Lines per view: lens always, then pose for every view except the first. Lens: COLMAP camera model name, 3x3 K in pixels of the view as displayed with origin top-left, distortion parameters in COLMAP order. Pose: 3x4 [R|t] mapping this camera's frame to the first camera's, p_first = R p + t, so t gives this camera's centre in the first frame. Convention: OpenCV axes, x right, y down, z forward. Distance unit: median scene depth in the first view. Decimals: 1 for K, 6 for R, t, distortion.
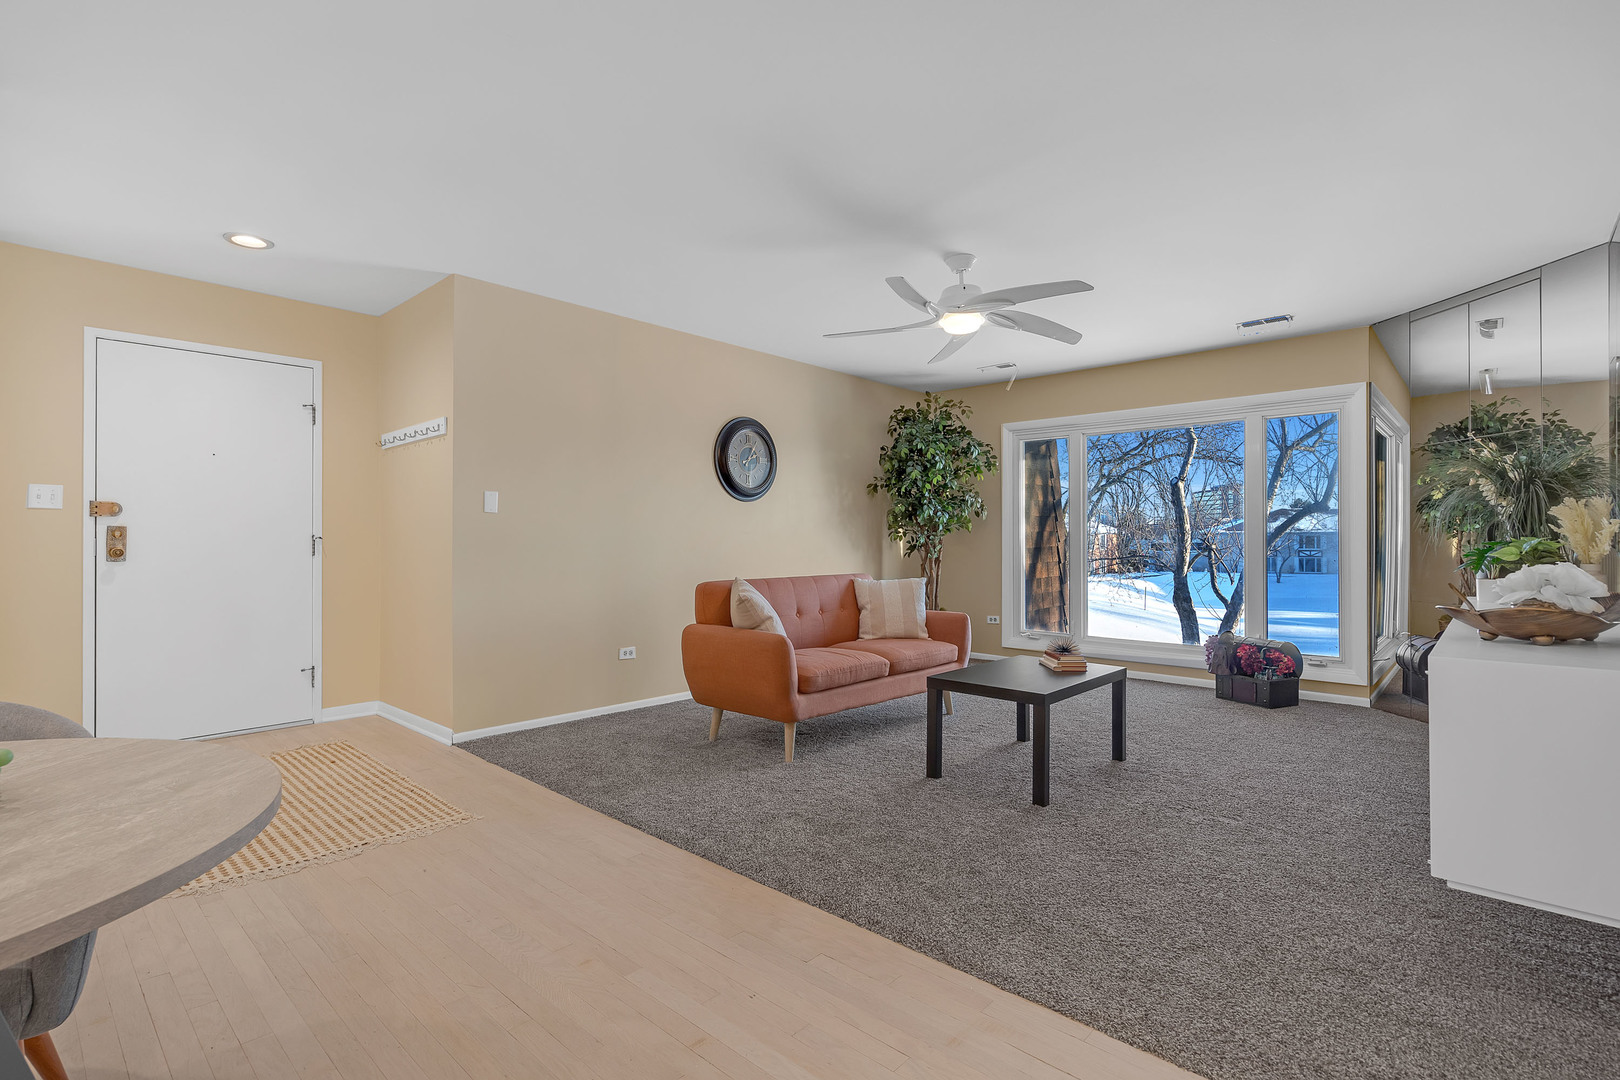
lens RADIAL K [[766.1, 0, 832.8], [0, 766.1, 537.5], [0, 0, 1]] dist [-0.001160, 0.000006]
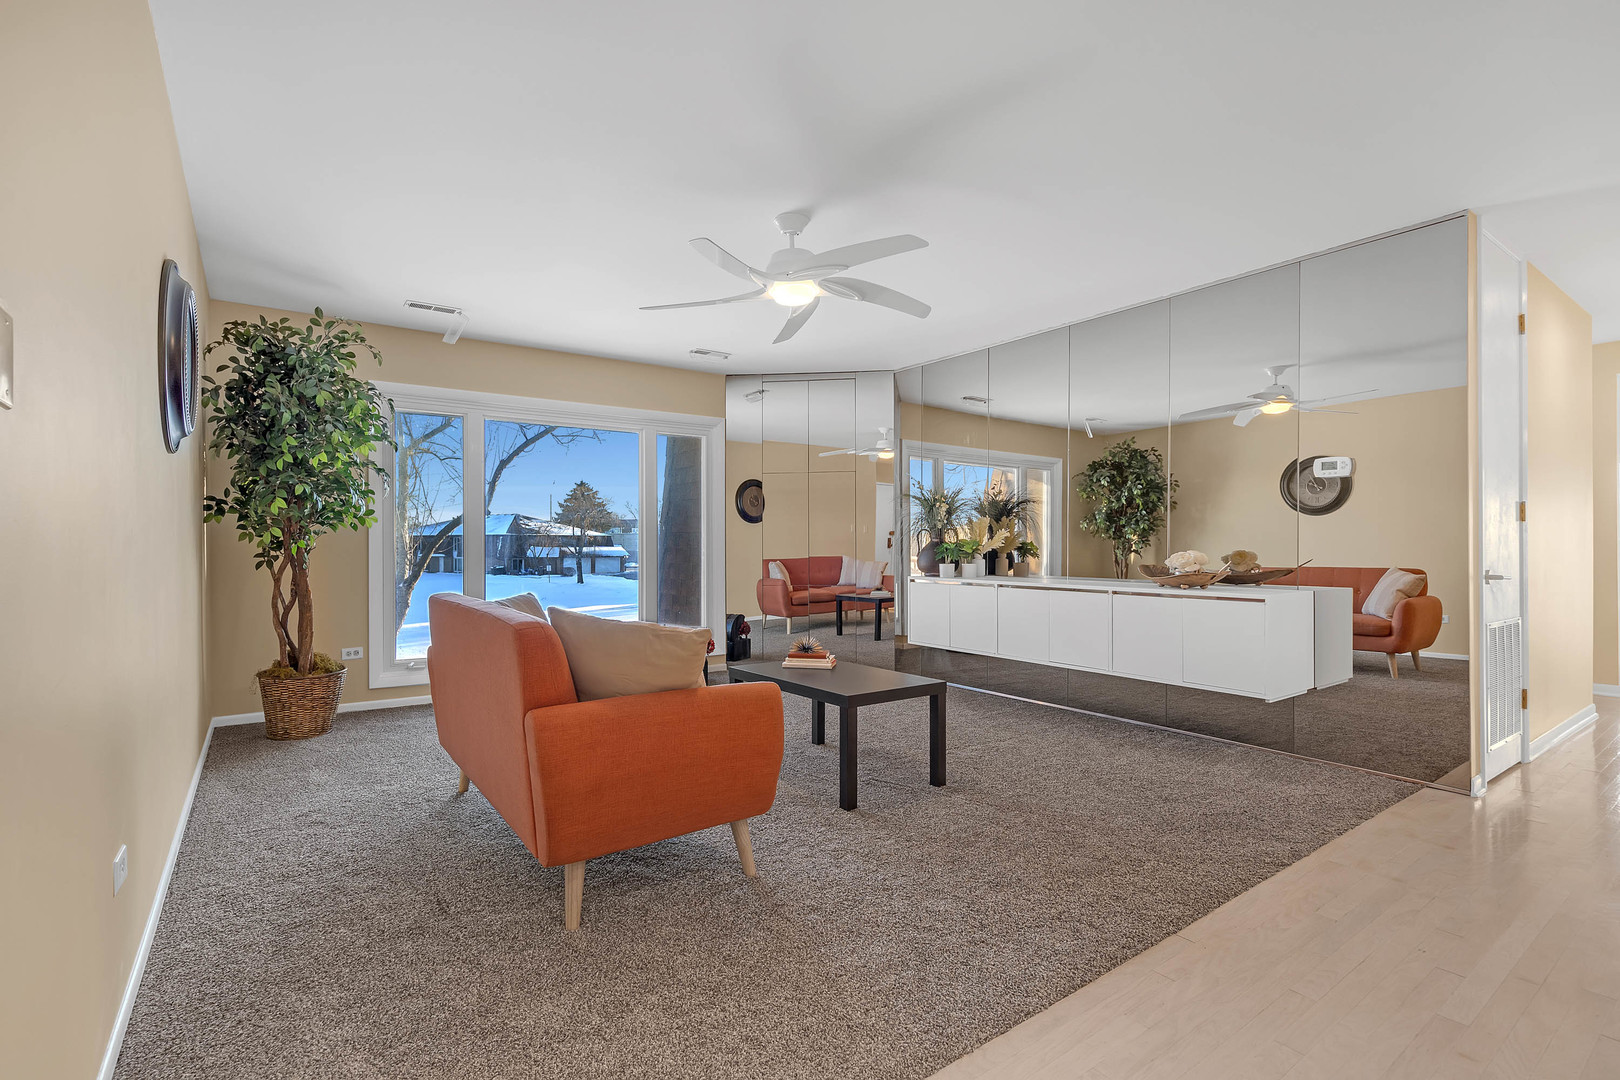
lens RADIAL K [[753.7, 0, 810.0], [0, 753.7, 540.0], [0, 0, 1]] dist [0.002290, 0.000446]
pose [[0.230605, 0.004655, 0.973036, -0.676997], [-0.003099, 0.999987, -0.004050, 0.007343], [-0.973042, -0.002082, 0.230617, 0.779562]]
